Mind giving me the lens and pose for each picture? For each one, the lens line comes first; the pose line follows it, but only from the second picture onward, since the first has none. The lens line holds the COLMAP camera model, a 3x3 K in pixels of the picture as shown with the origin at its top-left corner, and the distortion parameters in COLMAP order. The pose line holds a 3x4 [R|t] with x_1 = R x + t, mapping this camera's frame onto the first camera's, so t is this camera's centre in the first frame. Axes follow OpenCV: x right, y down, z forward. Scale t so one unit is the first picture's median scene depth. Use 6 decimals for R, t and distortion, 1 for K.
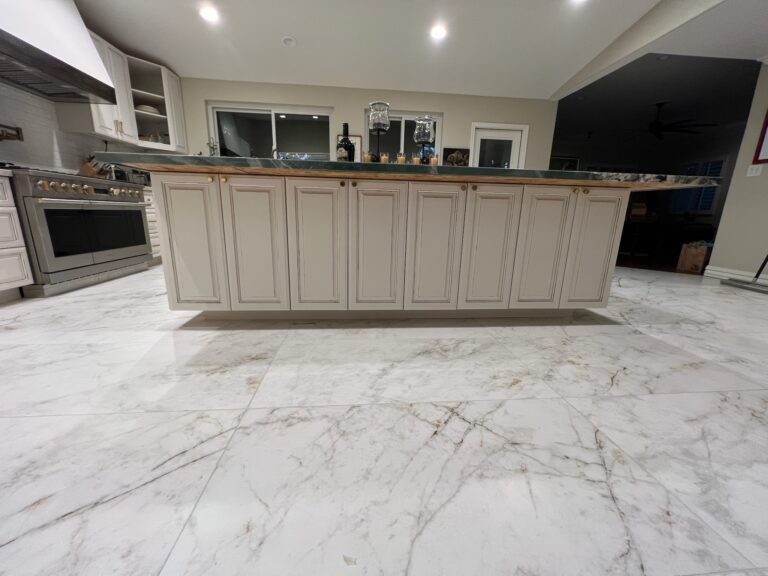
lens RADIAL K [[306.3, 0, 381.7], [0, 306.3, 283.9], [0, 0, 1]] dist [-0.002066, 0.000991]
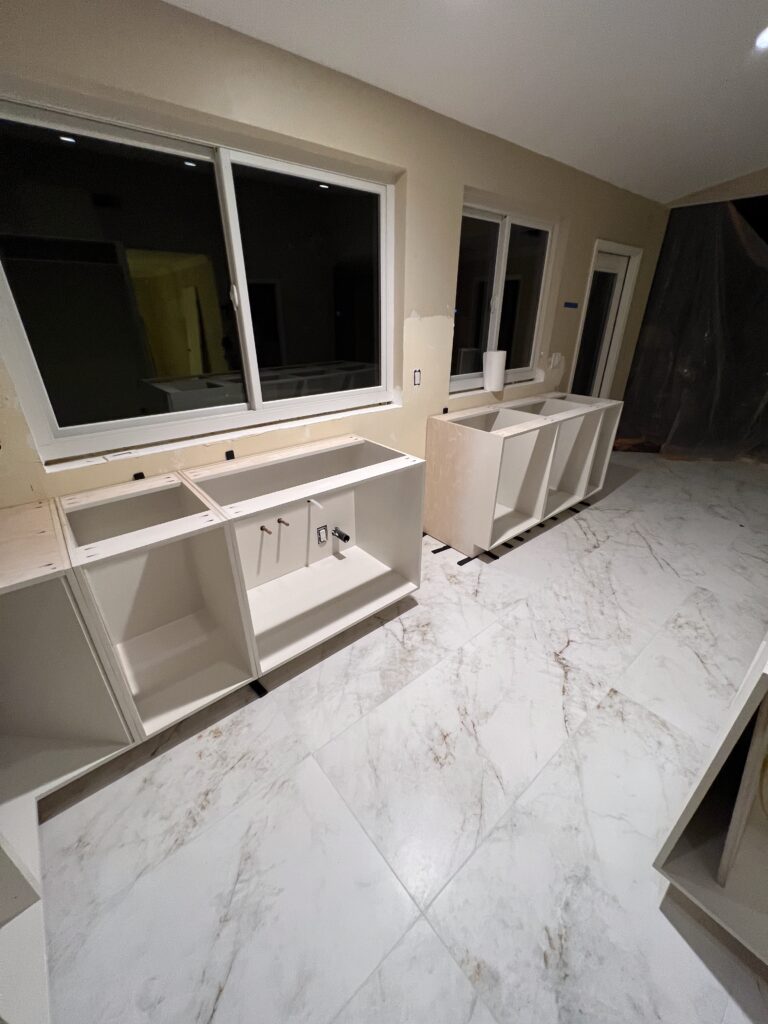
lens RADIAL K [[408.4, 0, 387.3], [0, 408.4, 508.3], [0, 0, 1]] dist [-0.002066, 0.000991]
pose [[0.821313, -0.267232, 0.504016, -0.840538], [0.145386, 0.952374, 0.268042, -0.566002], [-0.551642, -0.146870, 0.821049, 0.958486]]
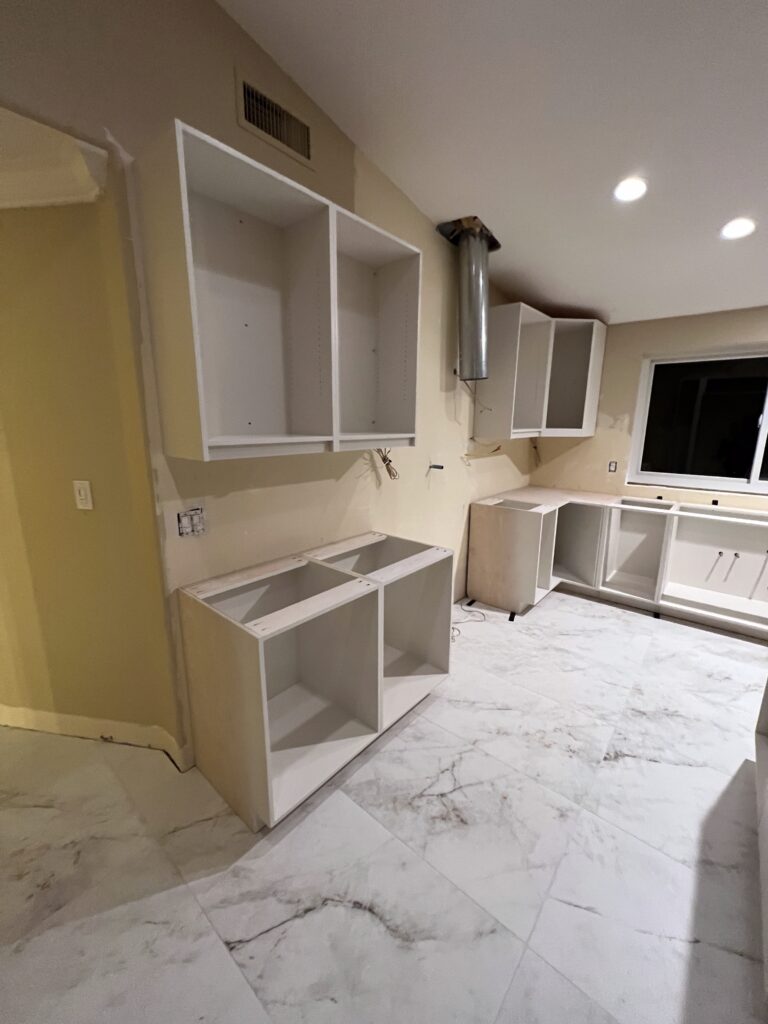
lens RADIAL K [[409.9, 0, 387.0], [0, 409.9, 509.1], [0, 0, 1]] dist [-0.002795, 0.001399]
pose [[0.699447, 0.135160, -0.701787, -0.495051], [-0.154008, 0.987389, 0.036671, -0.369632], [0.697893, 0.082432, 0.711442, 0.094365]]
